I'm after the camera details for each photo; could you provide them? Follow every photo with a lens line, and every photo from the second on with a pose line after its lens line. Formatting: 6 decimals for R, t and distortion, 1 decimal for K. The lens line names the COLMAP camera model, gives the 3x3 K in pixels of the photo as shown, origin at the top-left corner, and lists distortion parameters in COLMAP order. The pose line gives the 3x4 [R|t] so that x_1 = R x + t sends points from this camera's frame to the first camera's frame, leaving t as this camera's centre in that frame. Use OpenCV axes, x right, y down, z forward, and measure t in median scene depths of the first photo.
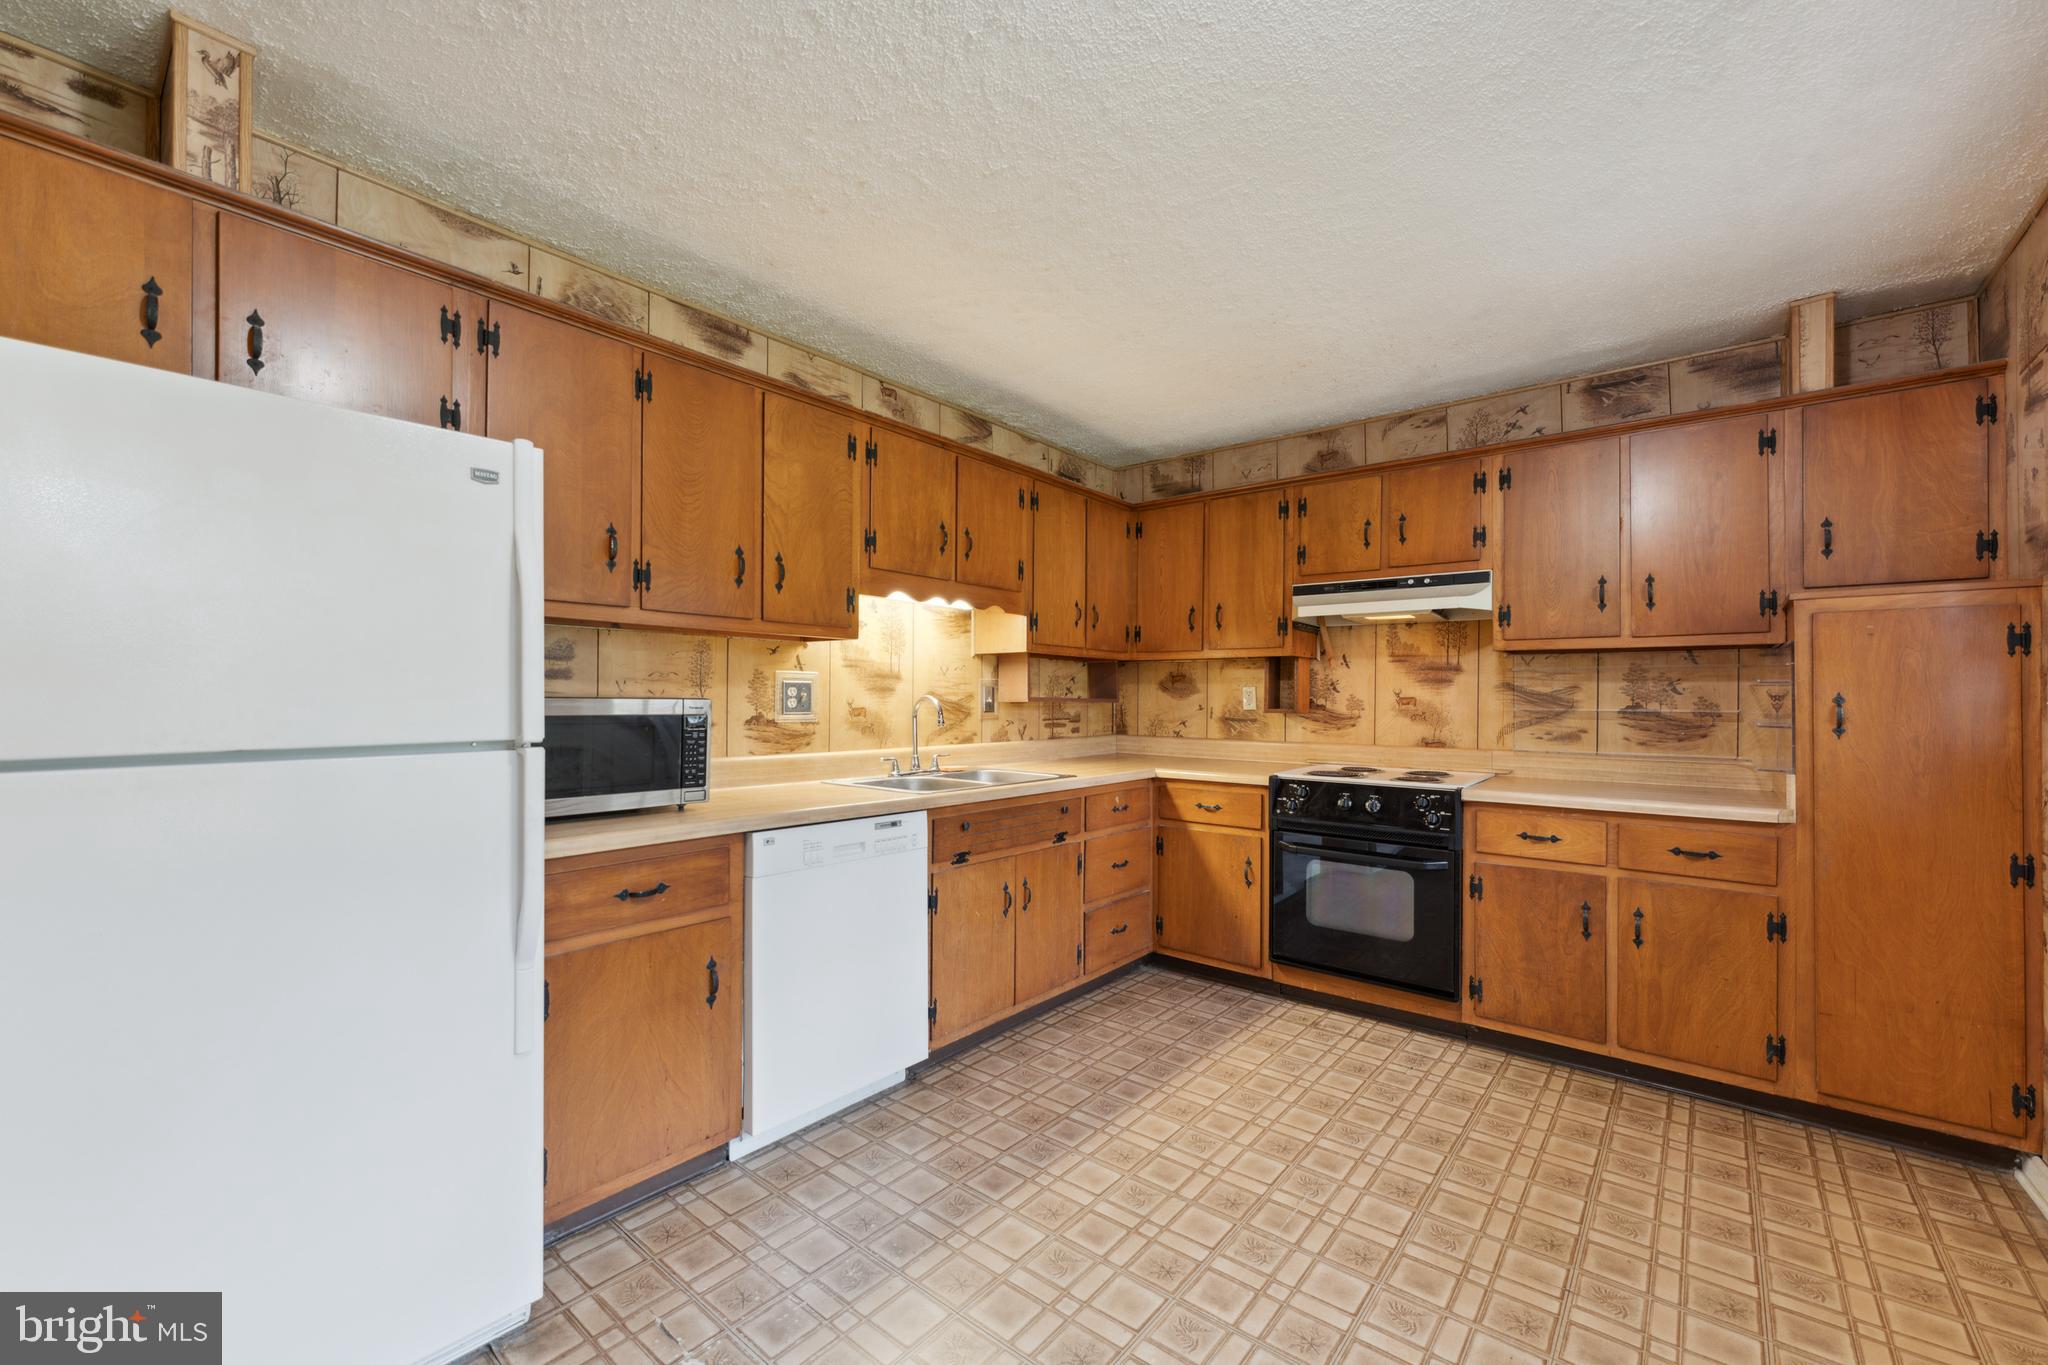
lens RADIAL K [[838.9, 0, 1054.8], [0, 838.9, 690.5], [0, 0, 1]] dist [-0.002283, 0.001279]
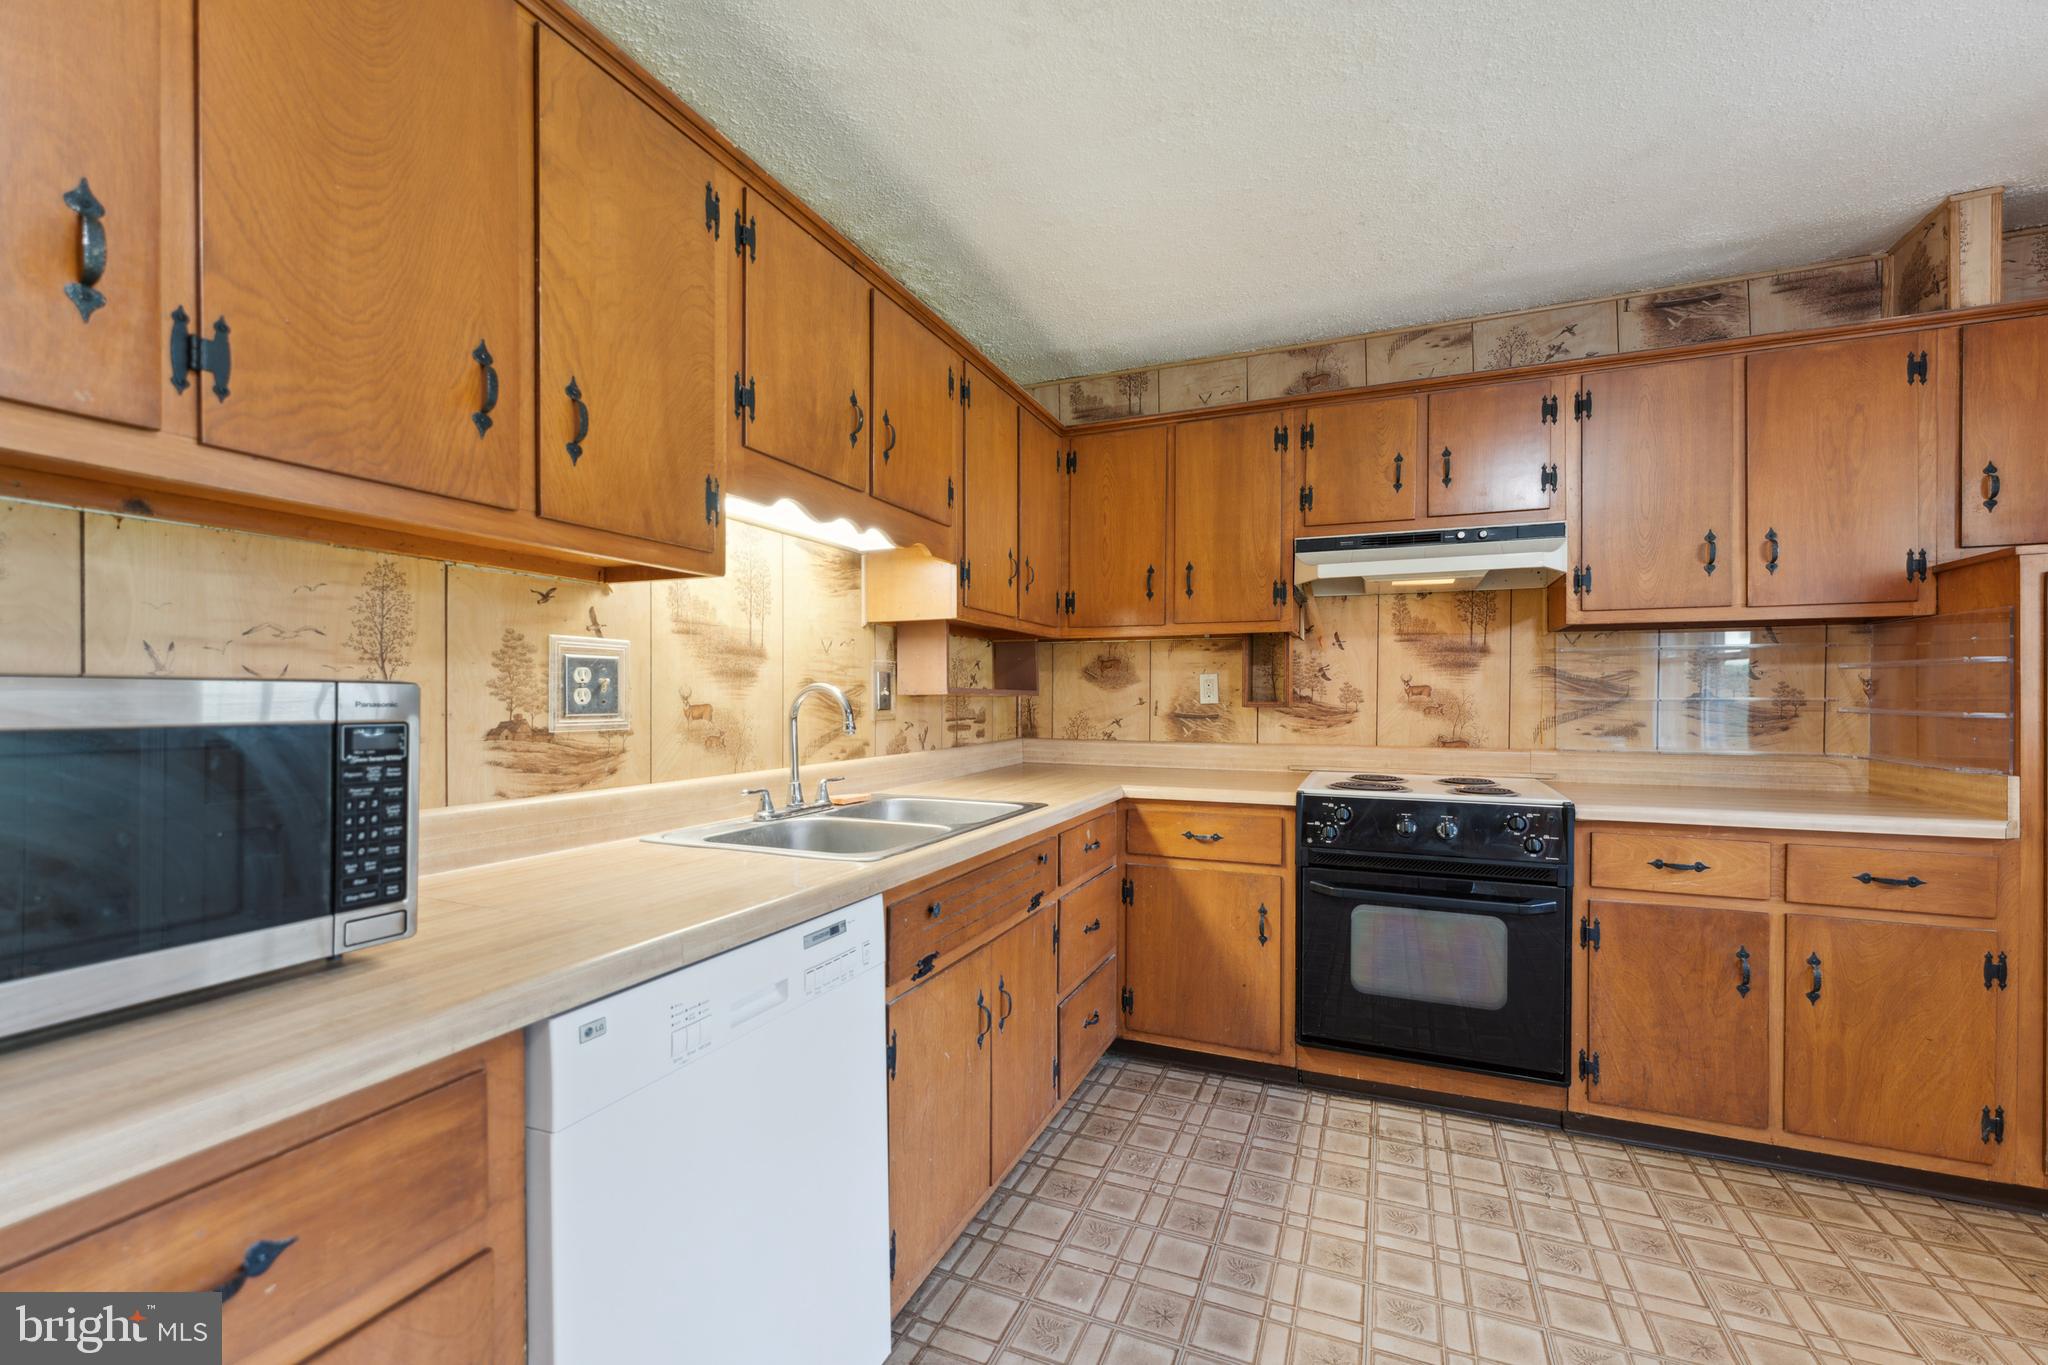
lens RADIAL K [[838.9, 0, 1043.9], [0, 838.9, 698.7], [0, 0, 1]] dist [-0.002283, 0.001279]
pose [[0.962156, -0.007361, 0.272400, -0.164247], [0.003867, 0.999903, 0.013362, 0.009812], [-0.272472, -0.011803, 0.962091, 0.377875]]
